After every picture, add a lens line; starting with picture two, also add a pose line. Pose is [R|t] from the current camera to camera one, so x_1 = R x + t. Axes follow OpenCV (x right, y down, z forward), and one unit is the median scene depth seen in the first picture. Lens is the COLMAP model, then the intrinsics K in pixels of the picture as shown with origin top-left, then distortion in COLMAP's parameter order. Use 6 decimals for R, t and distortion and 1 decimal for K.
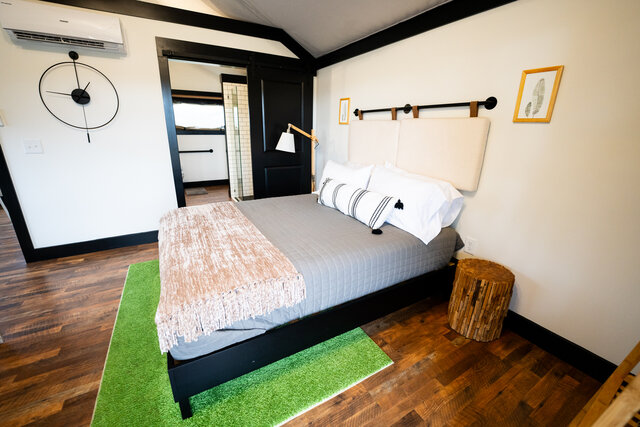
lens RADIAL K [[263.2, 0, 319.9], [0, 263.2, 211.7], [0, 0, 1]] dist [-0.028897, 0.003116]
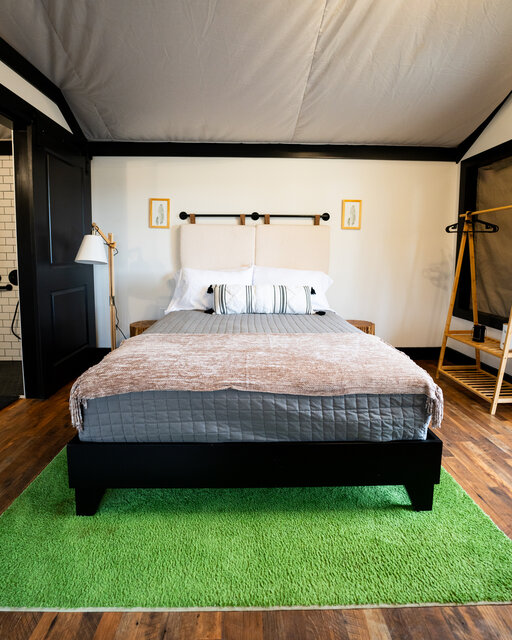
lens RADIAL K [[318.7, 0, 254.5], [0, 318.7, 282.5], [0, 0, 1]] dist [-0.026928, 0.000739]
pose [[0.476248, -0.092371, 0.874446, -1.111915], [0.264115, 0.963574, -0.042058, -0.071254], [-0.838708, 0.250984, 0.483296, 0.498179]]
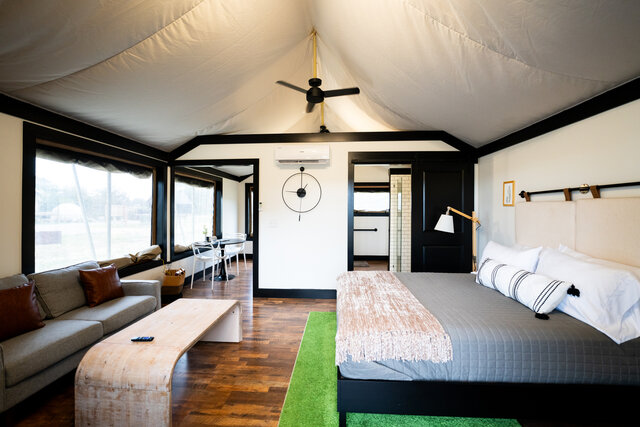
lens RADIAL K [[263.2, 0, 319.9], [0, 263.2, 211.7], [0, 0, 1]] dist [-0.028897, 0.003116]
pose [[0.833099, -0.014079, -0.552944, 0.065795], [-0.151584, 0.955592, -0.252716, 0.067364], [0.531947, 0.294355, 0.793969, -0.239539]]
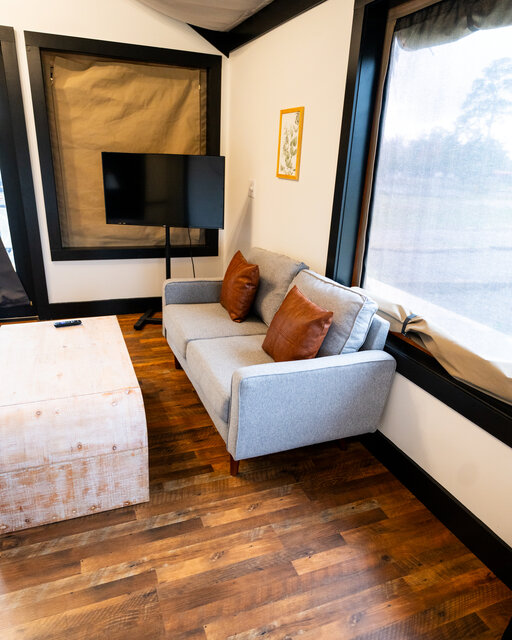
lens RADIAL K [[454.2, 0, 255.0], [0, 454.2, 334.5], [0, 0, 1]] dist [0.002320, 0.002523]
pose [[-0.986905, -0.115049, 0.113058, -1.630112], [-0.018915, 0.778614, 0.627219, -0.434200], [-0.160189, 0.616867, -0.770594, 1.206414]]
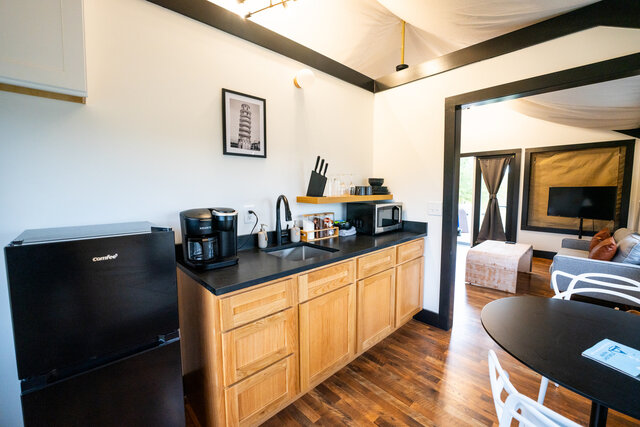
lens RADIAL K [[263.2, 0, 319.9], [0, 263.2, 211.7], [0, 0, 1]] dist [-0.028897, 0.003116]
pose [[-0.230161, -0.104907, 0.967481, -2.615621], [0.290372, 0.941481, 0.171167, -0.690765], [-0.928822, 0.320326, -0.186230, 2.032154]]
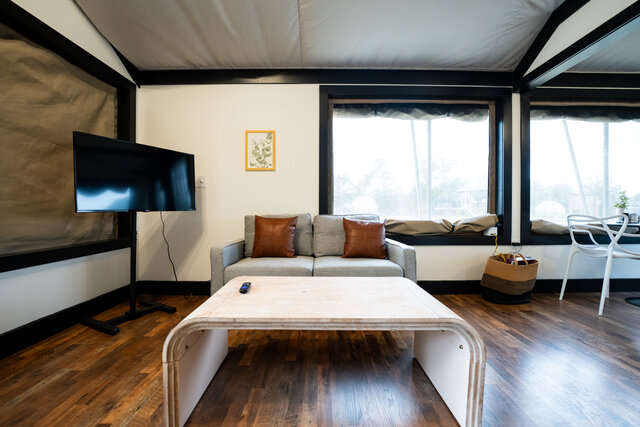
lens RADIAL K [[263.2, 0, 319.9], [0, 263.2, 211.7], [0, 0, 1]] dist [-0.028897, 0.003116]
pose [[-0.503944, -0.011714, -0.863657, -0.482935], [-0.265539, 0.953584, 0.142009, 0.031082], [0.821906, 0.300899, -0.483663, 0.700174]]
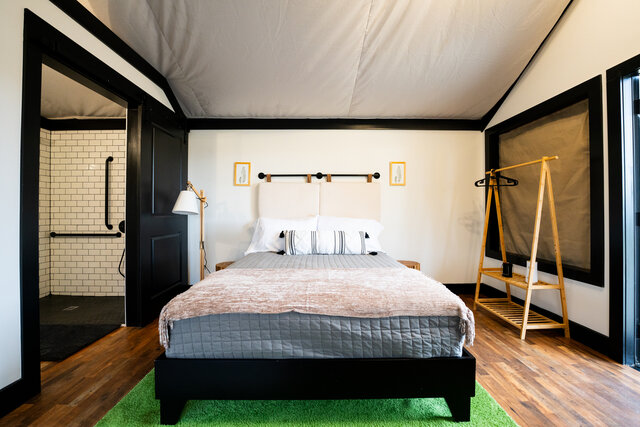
lens RADIAL K [[263.2, 0, 319.9], [0, 263.2, 211.7], [0, 0, 1]] dist [-0.028897, 0.003116]
pose [[0.487037, -0.020403, 0.873143, -1.107663], [0.269787, 0.954350, -0.128186, -0.033823], [-0.830669, 0.297994, 0.470308, 0.480460]]
